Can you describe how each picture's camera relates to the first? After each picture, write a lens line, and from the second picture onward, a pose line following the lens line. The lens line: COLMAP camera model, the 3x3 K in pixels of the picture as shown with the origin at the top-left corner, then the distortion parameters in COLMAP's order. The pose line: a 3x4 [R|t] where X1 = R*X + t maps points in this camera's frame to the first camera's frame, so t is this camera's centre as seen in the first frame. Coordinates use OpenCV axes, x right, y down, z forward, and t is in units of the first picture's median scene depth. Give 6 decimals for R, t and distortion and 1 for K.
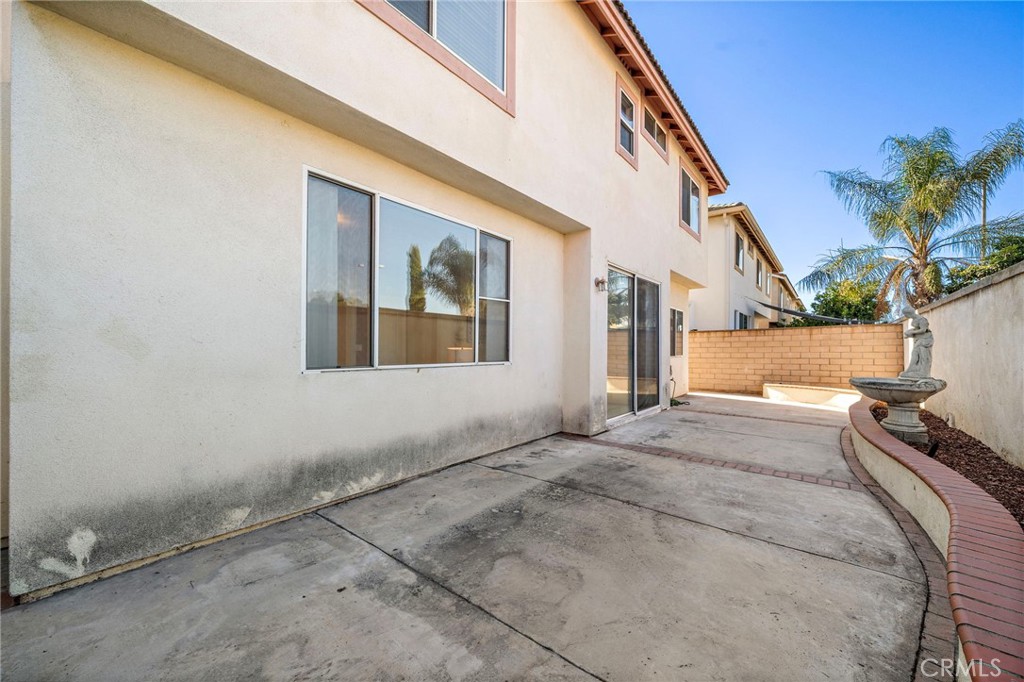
lens RADIAL K [[398.6, 0, 511.0], [0, 398.6, 346.5], [0, 0, 1]] dist [-0.001780, -0.000188]
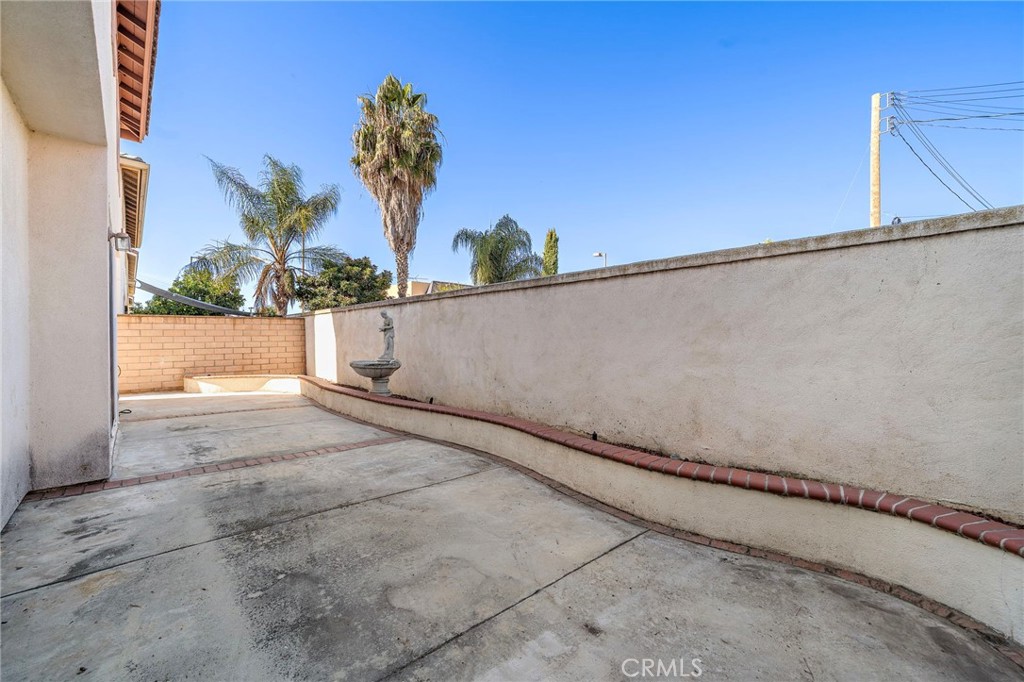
lens RADIAL K [[415.9, 0, 511.9], [0, 415.9, 343.3], [0, 0, 1]] dist [-0.000446, -0.000101]
pose [[0.144309, -0.012361, 0.989456, -0.441637], [-0.007826, 0.999876, 0.013632, -0.003628], [-0.989502, -0.009711, 0.144194, 0.344754]]
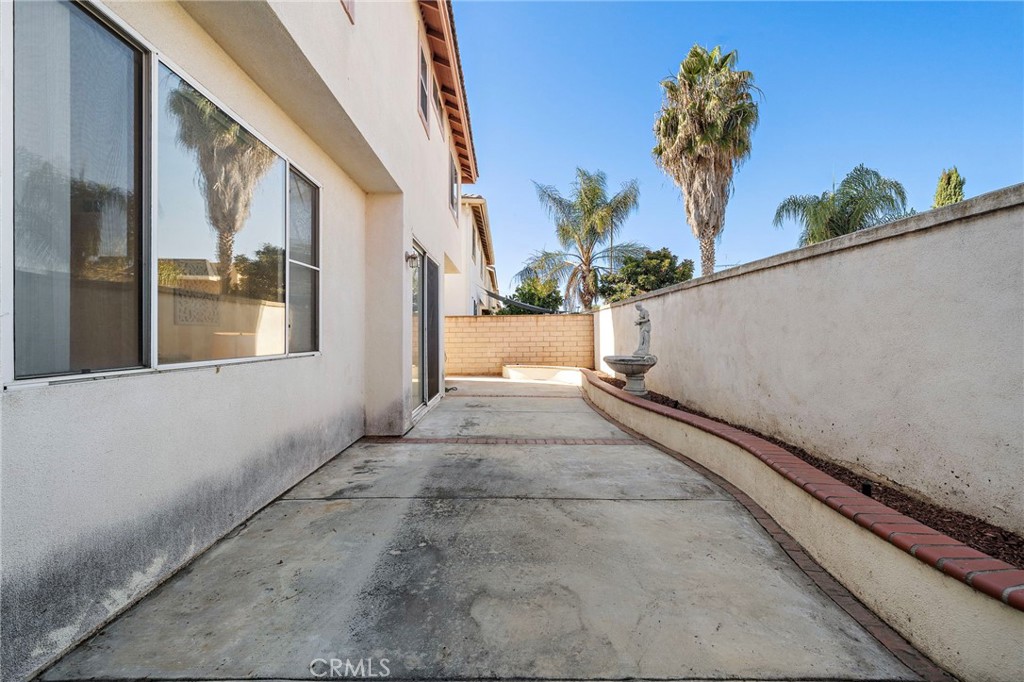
lens RADIAL K [[430.7, 0, 515.3], [0, 430.7, 336.3], [0, 0, 1]] dist [-0.000587, 0.000006]
pose [[0.762971, -0.005759, 0.646407, -0.266209], [-0.001556, 0.999941, 0.010746, 0.000889], [-0.646431, -0.009205, 0.762917, 0.171996]]
